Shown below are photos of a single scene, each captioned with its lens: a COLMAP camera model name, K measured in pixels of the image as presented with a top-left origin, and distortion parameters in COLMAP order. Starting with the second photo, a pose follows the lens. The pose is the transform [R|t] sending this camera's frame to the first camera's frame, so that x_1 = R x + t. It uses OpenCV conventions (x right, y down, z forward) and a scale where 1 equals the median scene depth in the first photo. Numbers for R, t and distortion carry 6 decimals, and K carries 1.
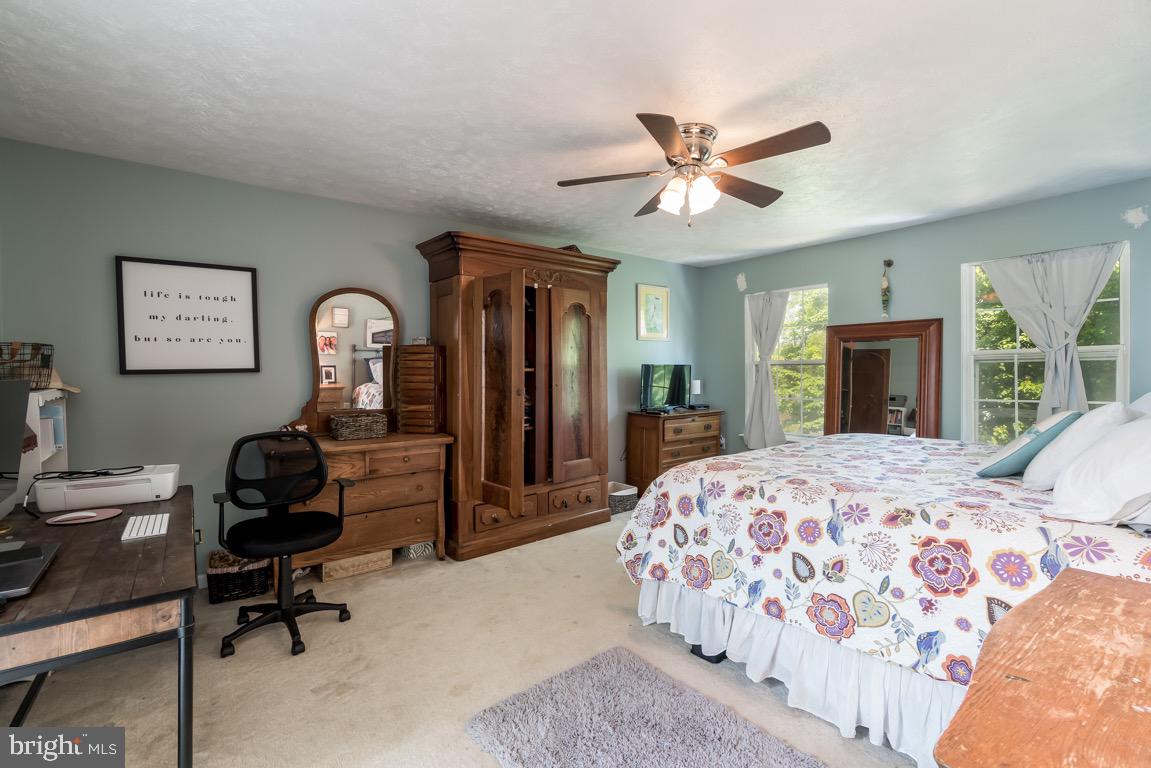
lens RADIAL K [[507.3, 0, 567.4], [0, 507.3, 378.0], [0, 0, 1]] dist [-0.004352, -0.000401]
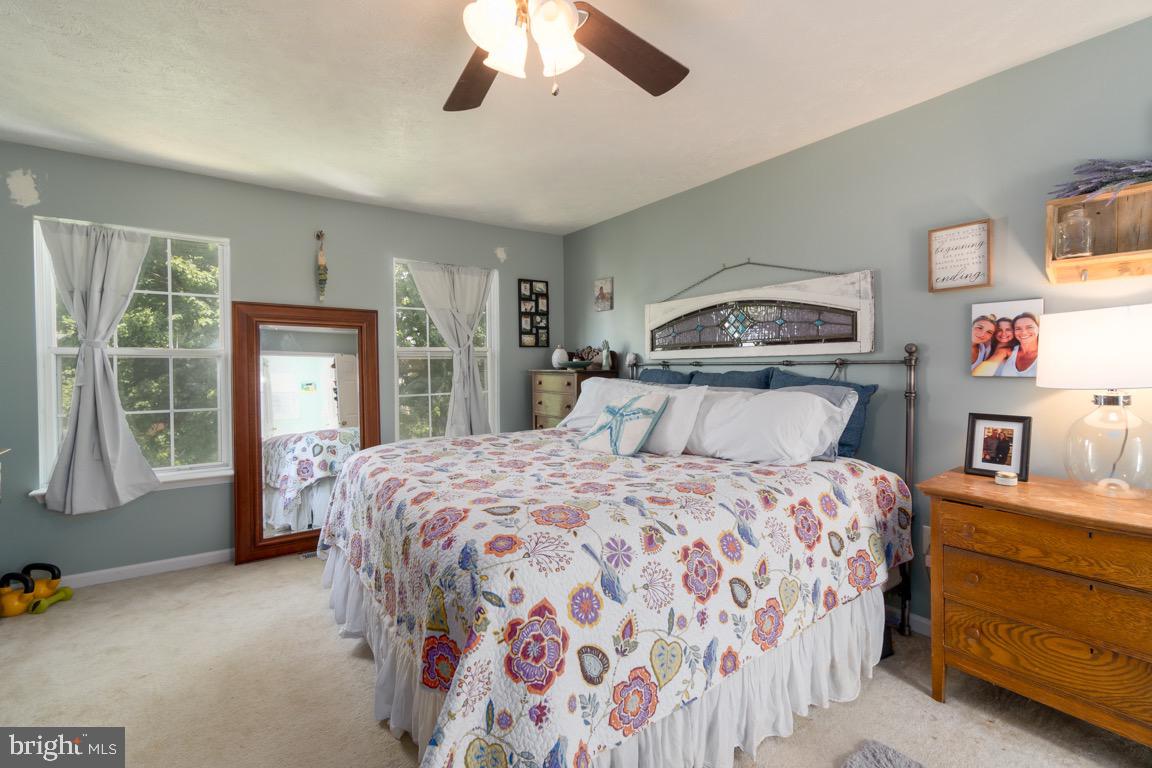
lens RADIAL K [[507.7, 0, 567.9], [0, 507.7, 378.0], [0, 0, 1]] dist [-0.004352, -0.000401]
pose [[0.030649, -0.015217, 0.999414, -0.323850], [0.014906, 0.999780, 0.014766, -0.002748], [-0.999419, 0.014445, 0.030870, 1.033672]]
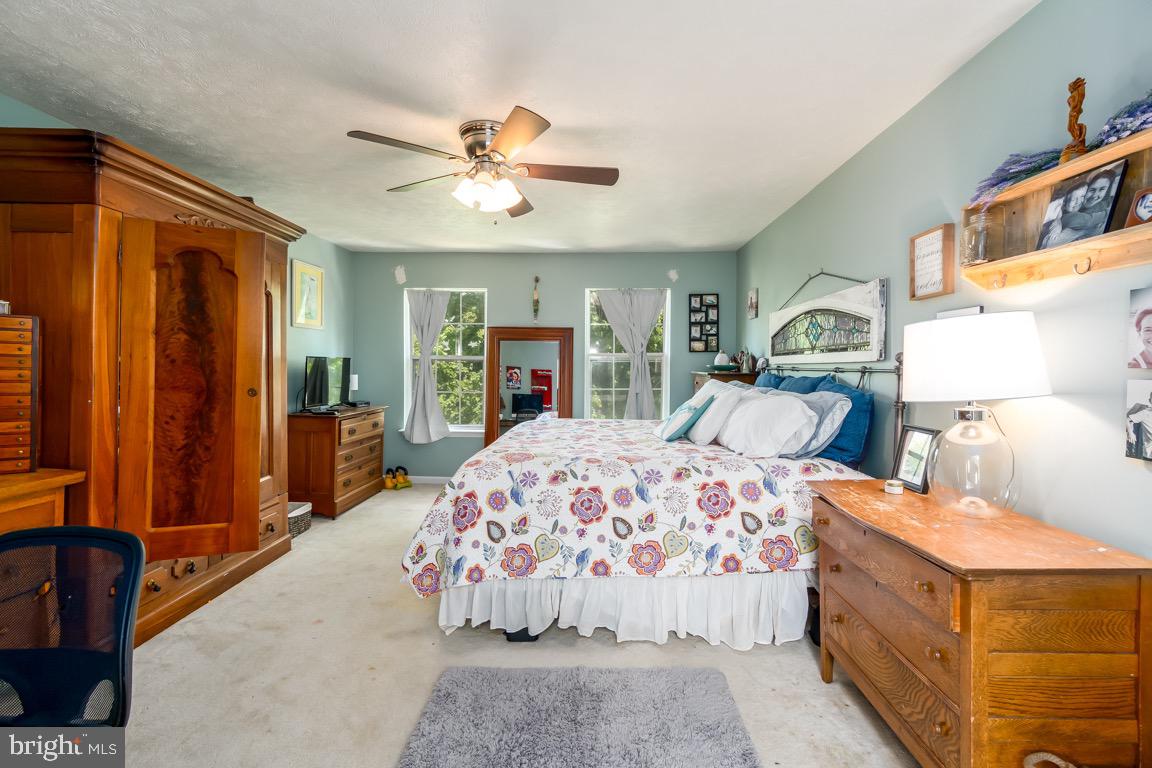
lens RADIAL K [[510.3, 0, 580.0], [0, 510.3, 374.2], [0, 0, 1]] dist [-0.008622, -0.000270]
pose [[0.633287, -0.002087, 0.773914, -0.465324], [-0.003507, 0.999978, 0.005566, -0.006794], [-0.773909, -0.006239, 0.633266, 0.238627]]
